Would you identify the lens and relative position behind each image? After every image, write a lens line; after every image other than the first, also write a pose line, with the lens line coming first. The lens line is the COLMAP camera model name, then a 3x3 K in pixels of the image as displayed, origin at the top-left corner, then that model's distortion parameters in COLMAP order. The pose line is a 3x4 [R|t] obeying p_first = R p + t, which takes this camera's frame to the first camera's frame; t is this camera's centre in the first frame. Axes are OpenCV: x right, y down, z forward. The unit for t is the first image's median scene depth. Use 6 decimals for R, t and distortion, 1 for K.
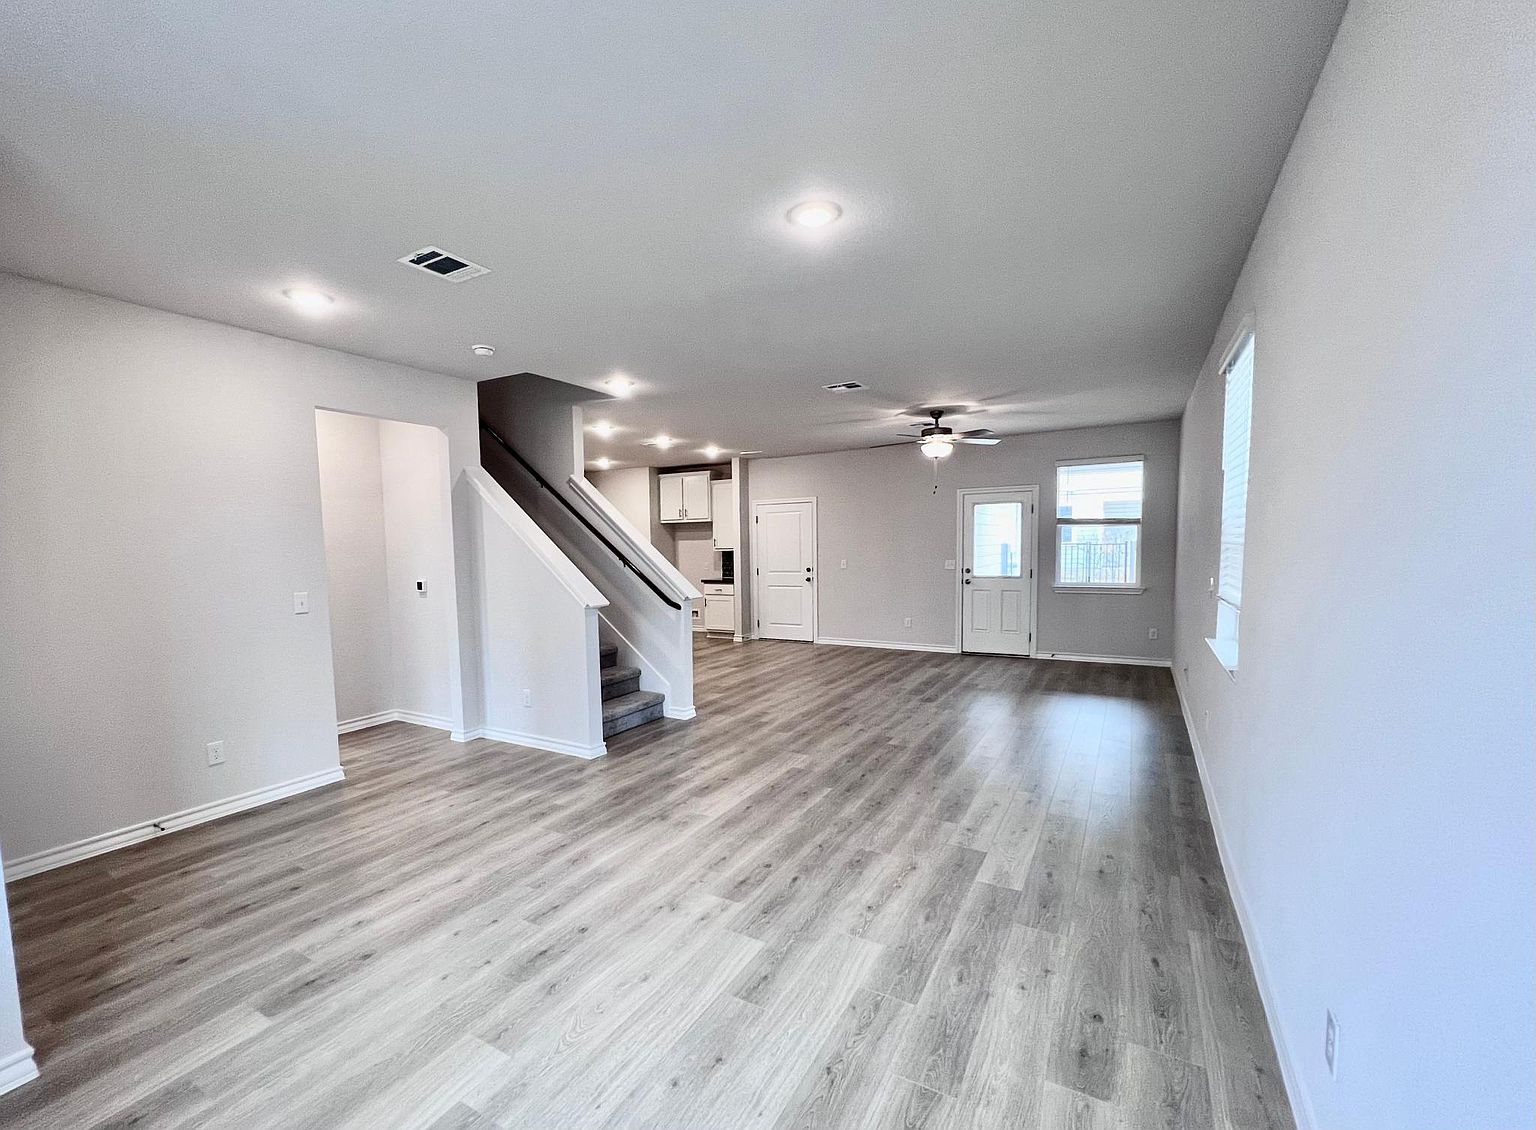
lens RADIAL K [[673.8, 0, 734.4], [0, 673.8, 605.2], [0, 0, 1]] dist [-0.004165, 0.000492]
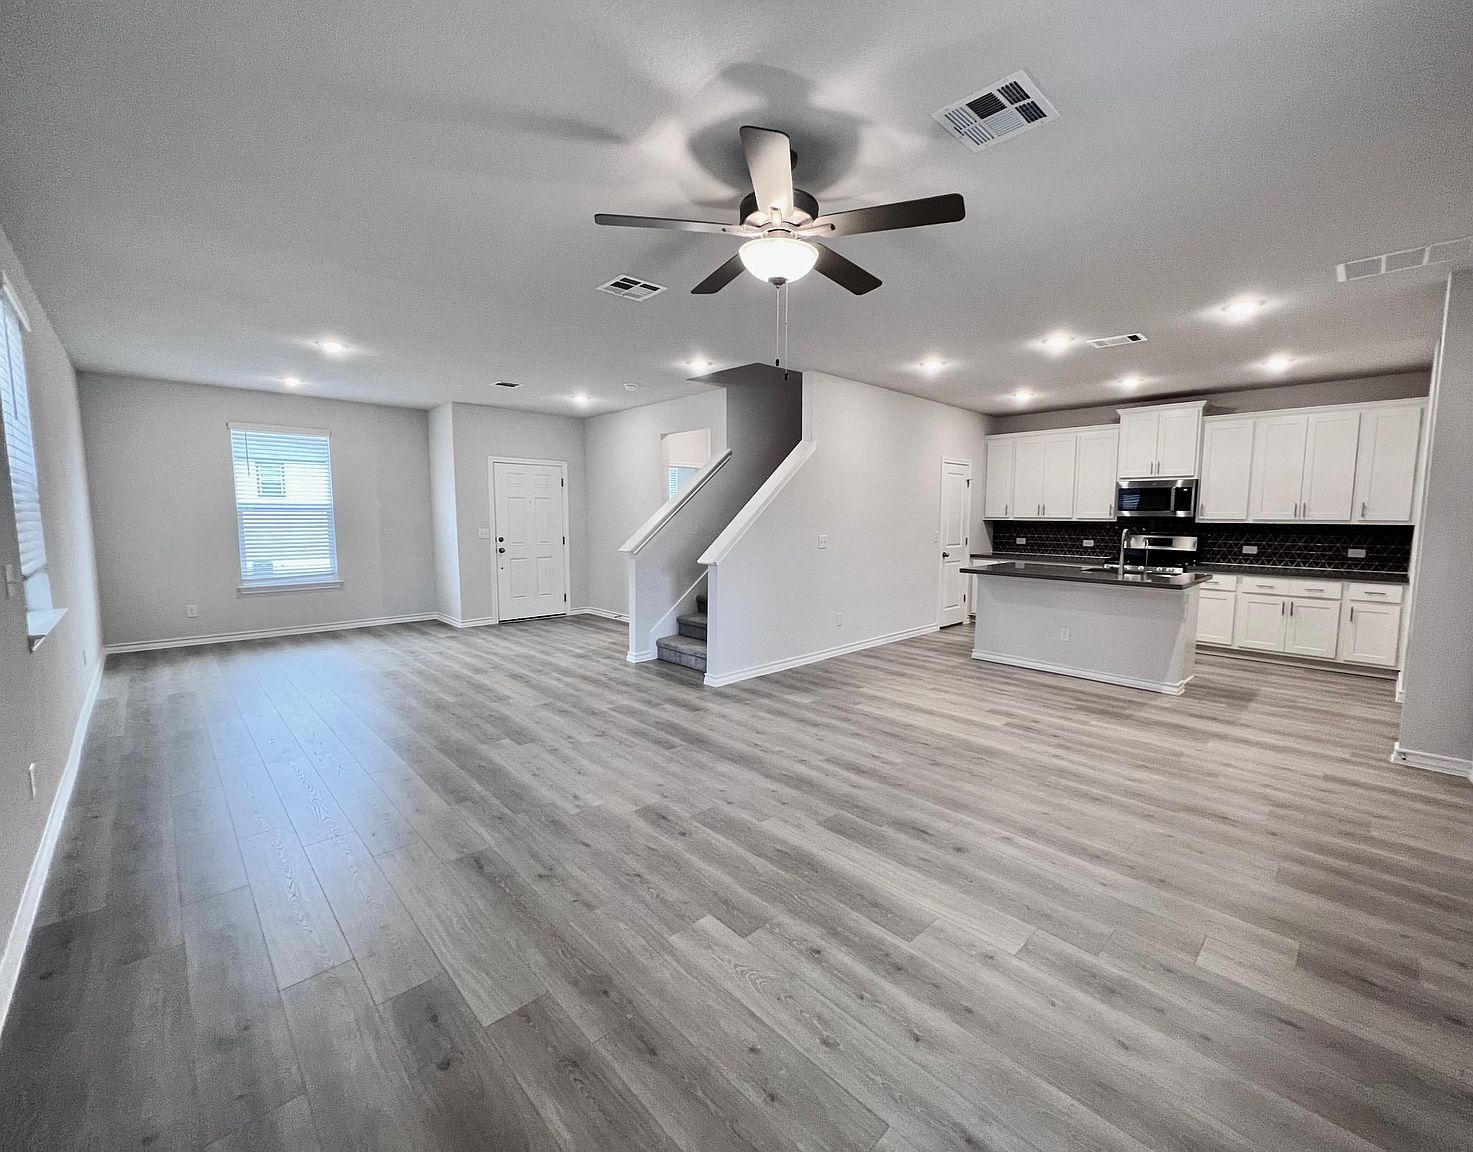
lens RADIAL K [[610.9, 0, 762.1], [0, 610.9, 575.7], [0, 0, 1]] dist [-0.003433, 0.000640]
pose [[-0.247599, 0.115530, -0.961950, 0.637084], [-0.088486, 0.986019, 0.141196, -0.103499], [0.964813, 0.120079, -0.233915, 1.068754]]
